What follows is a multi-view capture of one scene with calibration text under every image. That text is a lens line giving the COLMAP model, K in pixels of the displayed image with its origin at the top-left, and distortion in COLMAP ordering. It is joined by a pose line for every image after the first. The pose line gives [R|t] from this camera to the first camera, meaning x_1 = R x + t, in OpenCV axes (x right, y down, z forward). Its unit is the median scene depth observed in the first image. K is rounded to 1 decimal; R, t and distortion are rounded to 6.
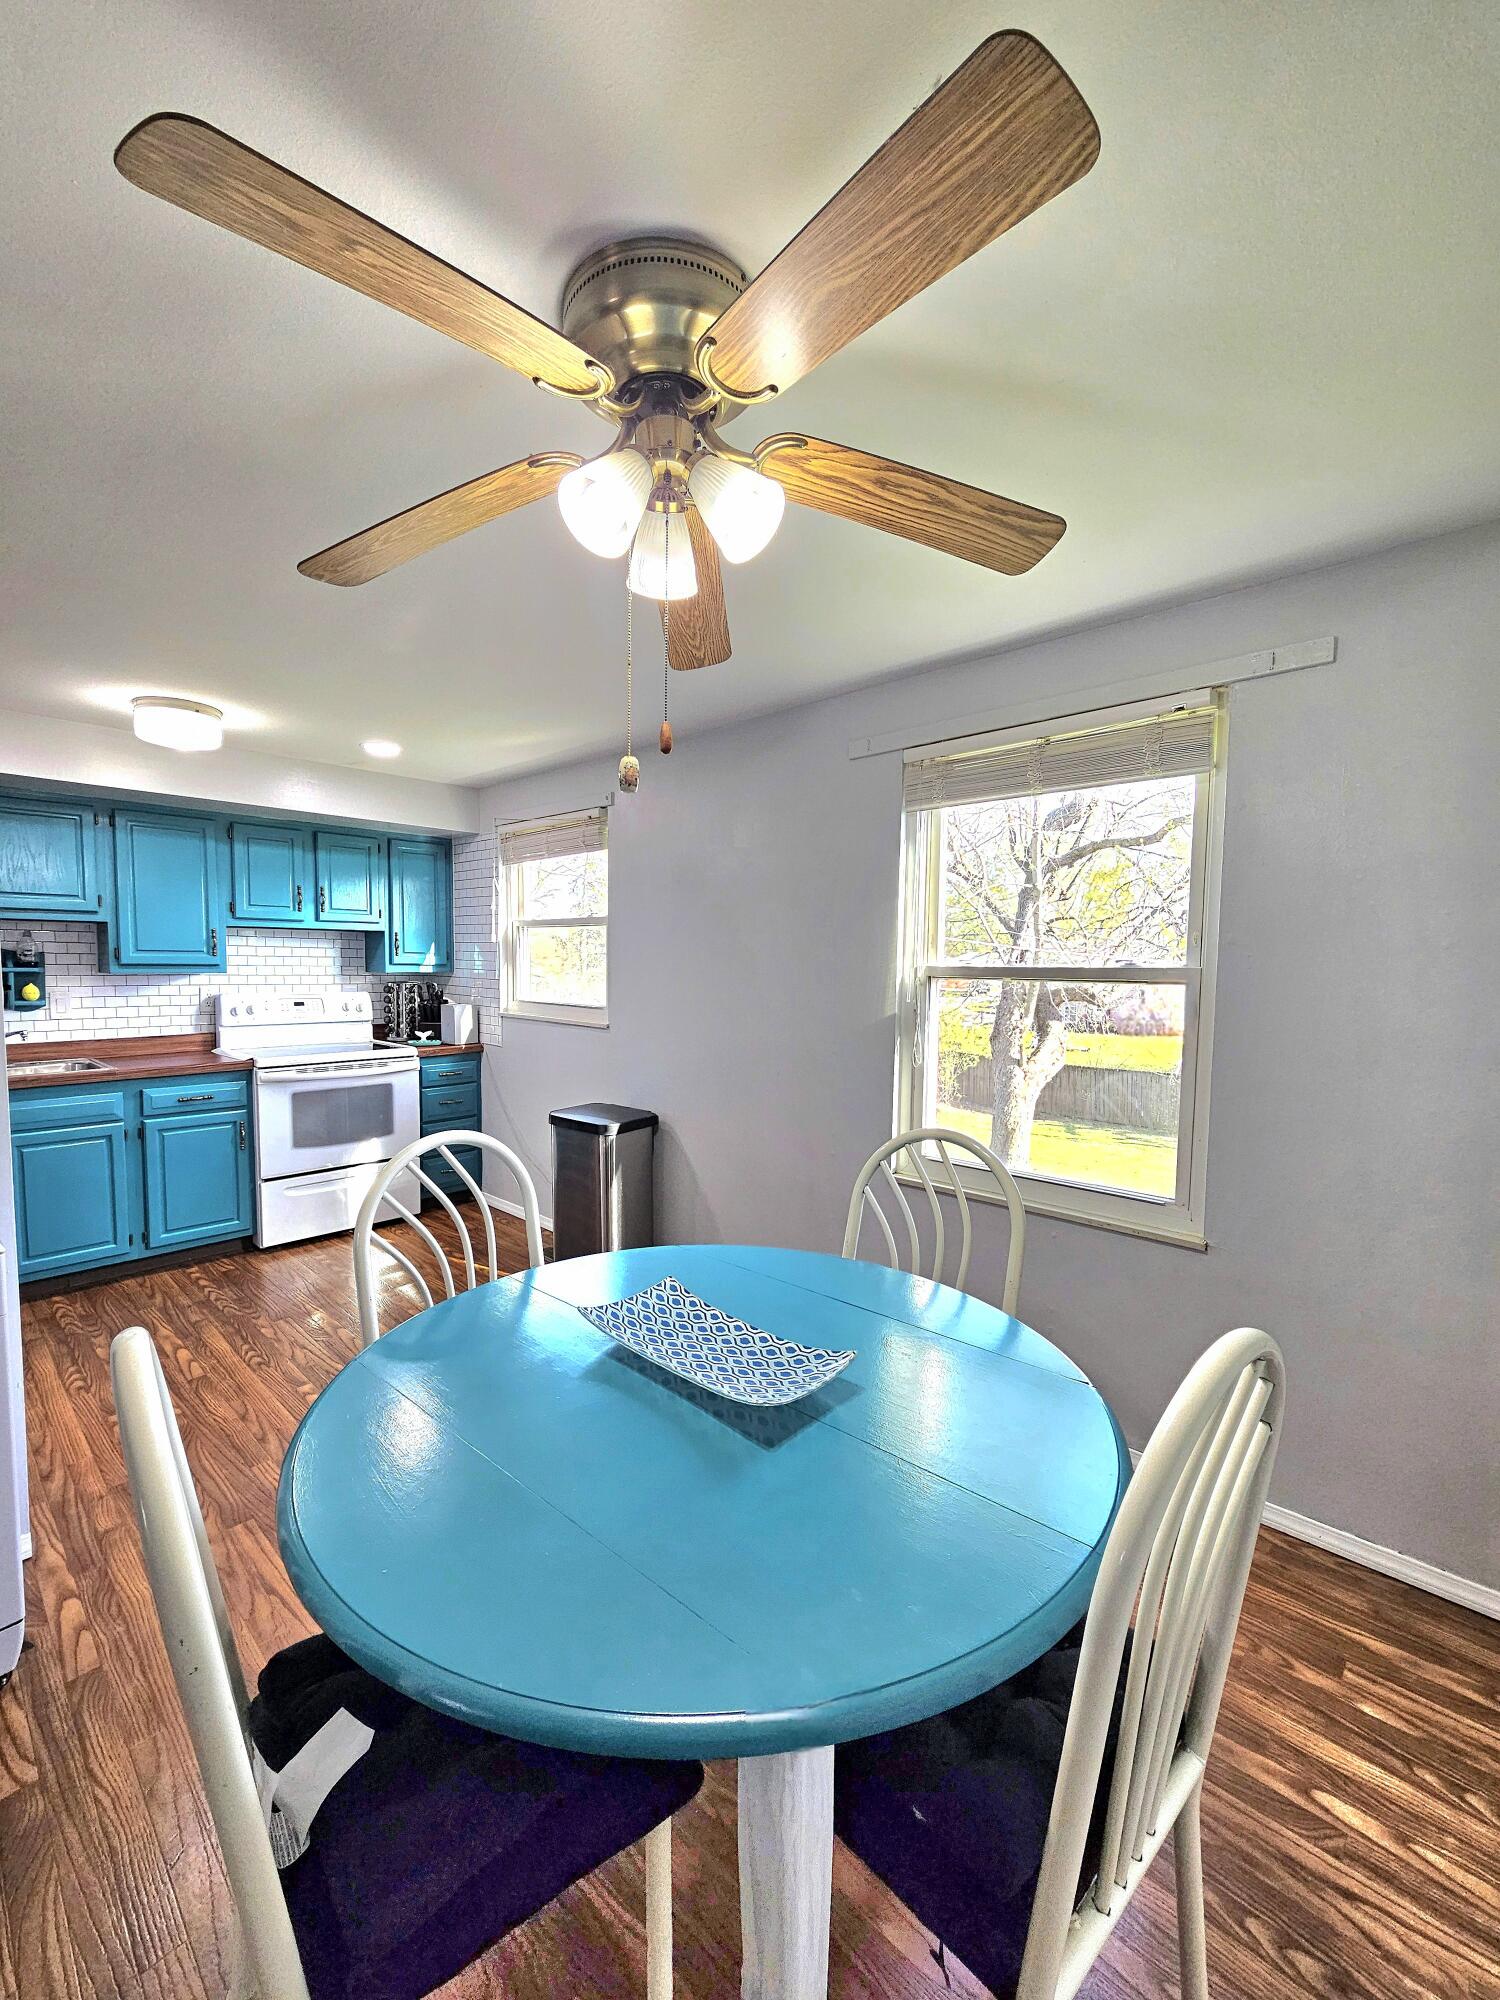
lens RADIAL K [[821.0, 0, 750.0], [0, 821.0, 1000.0], [0, 0, 1]] dist [0.001633, 0.000075]
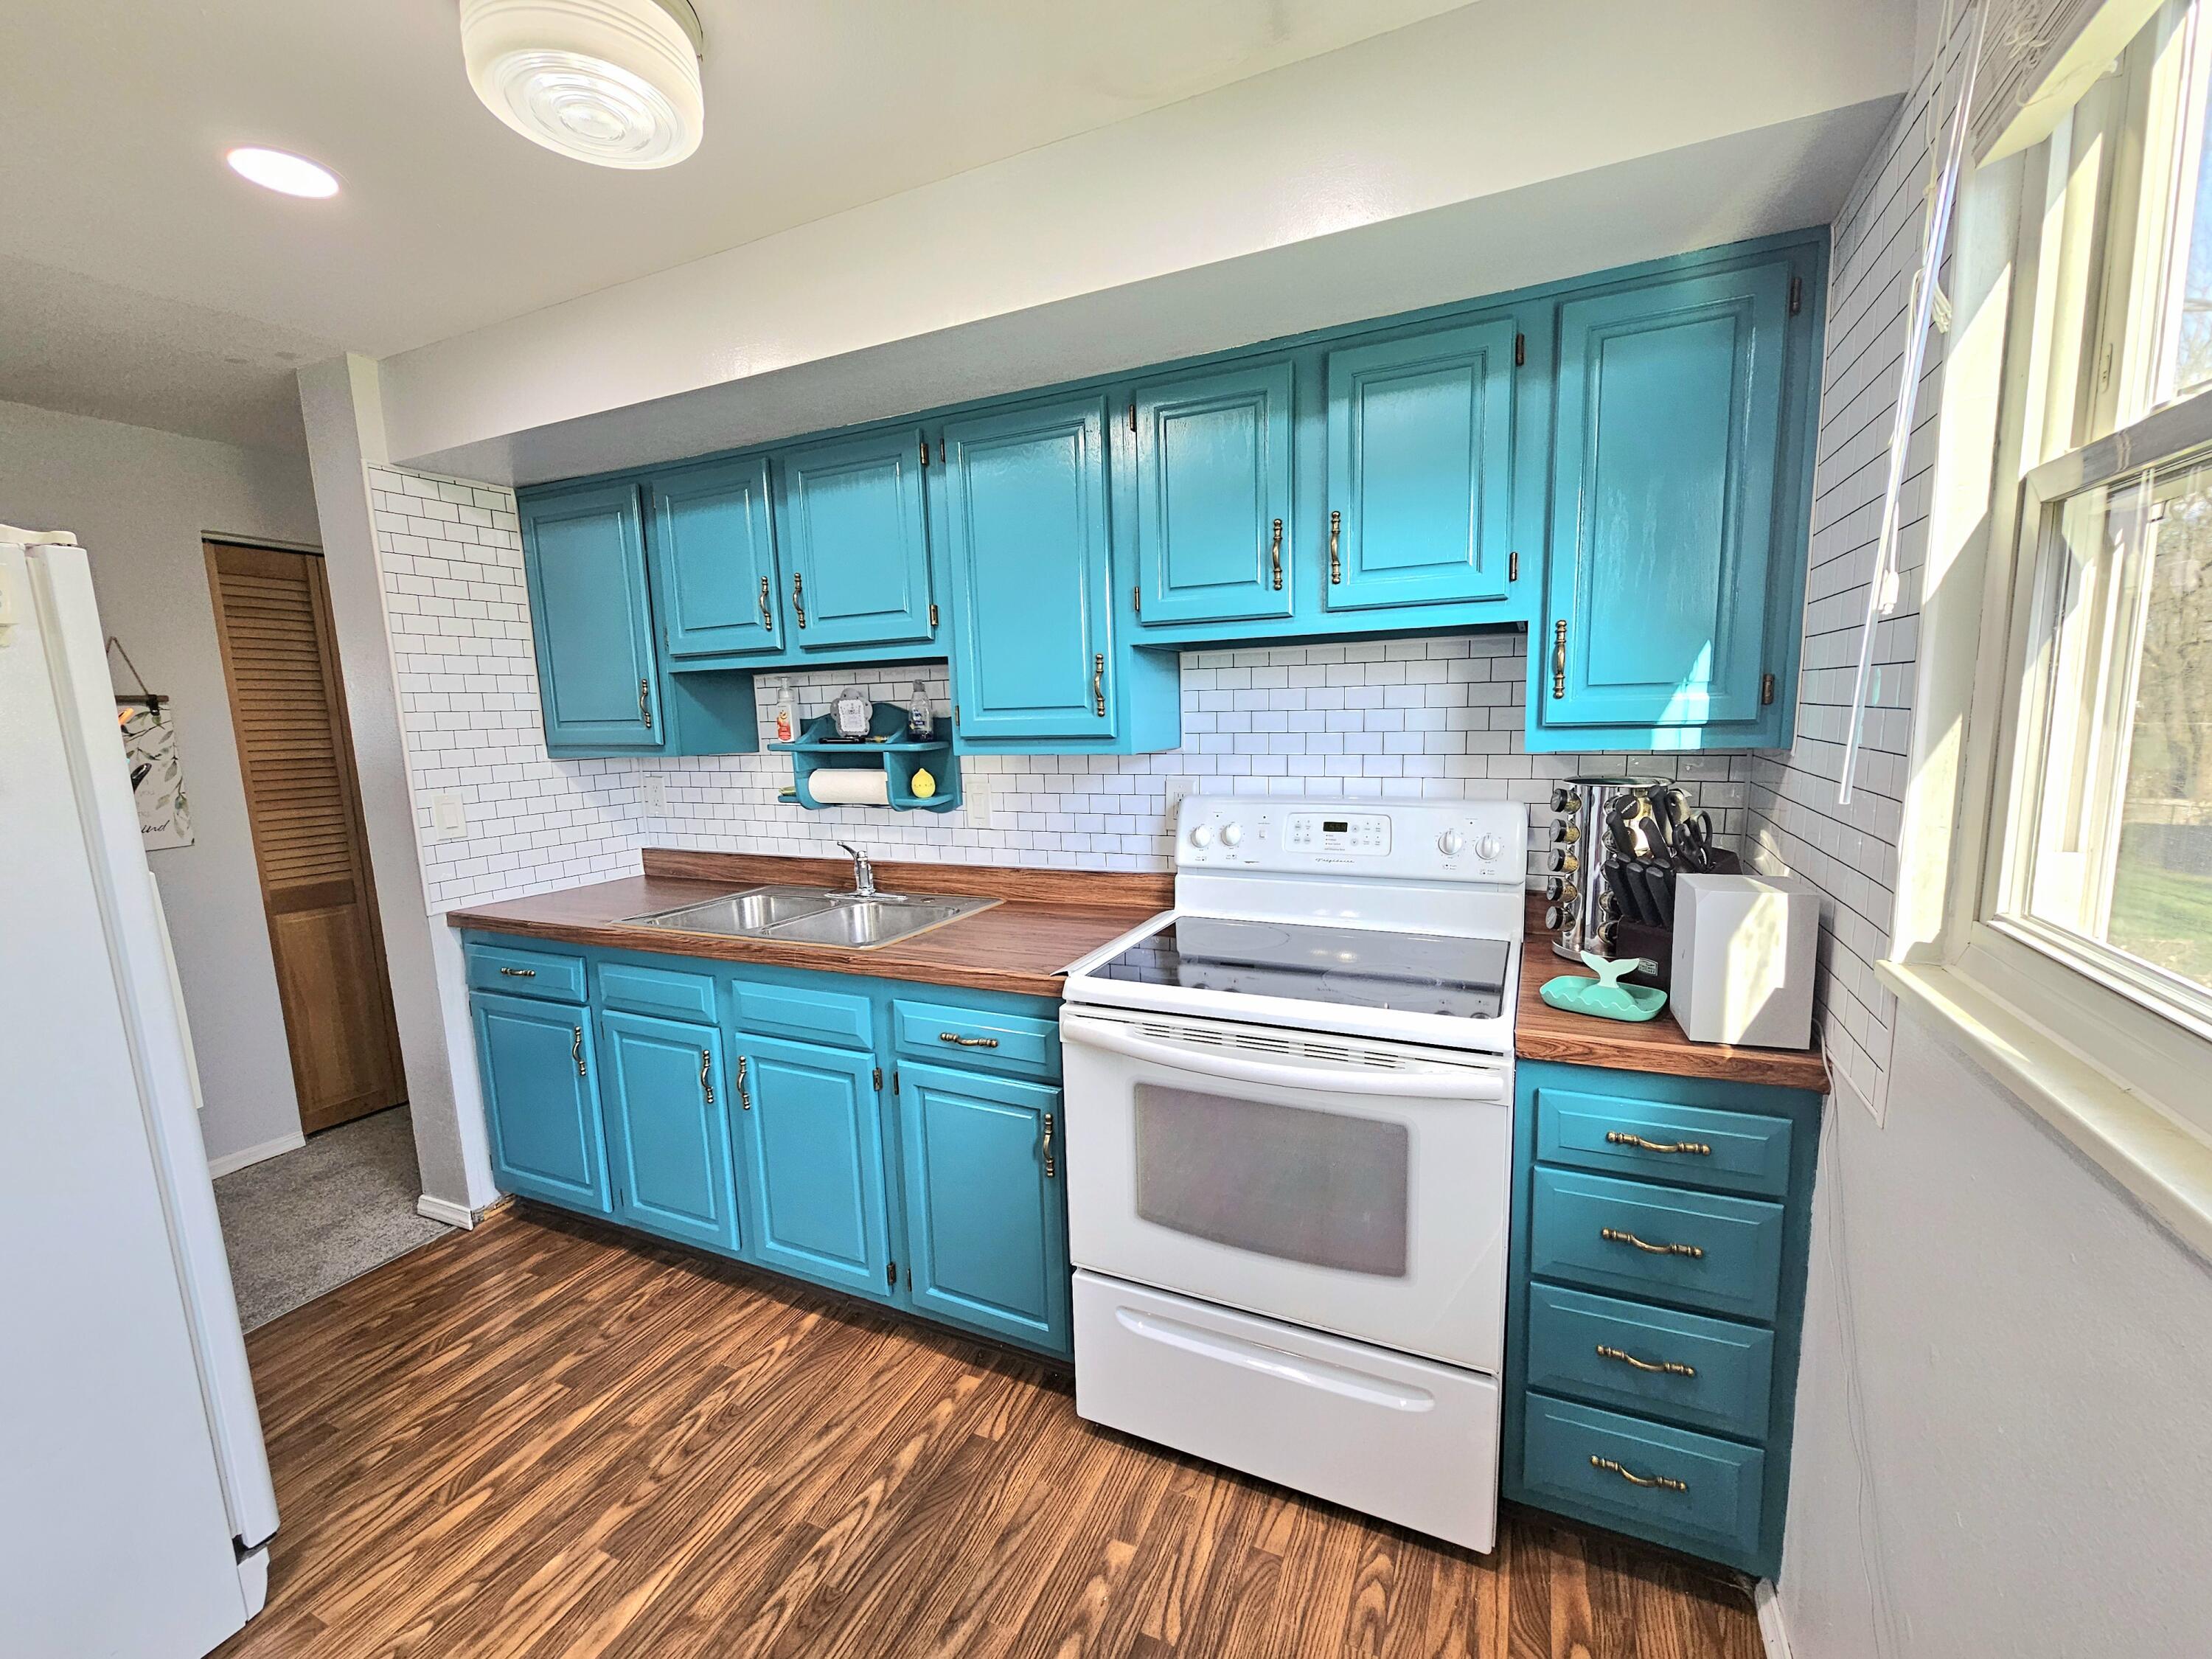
lens RADIAL K [[908.0, 0, 1111.1], [0, 908.0, 846.3], [0, 0, 1]] dist [0.001633, 0.000075]
pose [[0.305144, 0.119813, -0.944739, -0.165756], [-0.013509, 0.992499, 0.121507, -0.040769], [0.952210, -0.024315, 0.304473, 0.800209]]
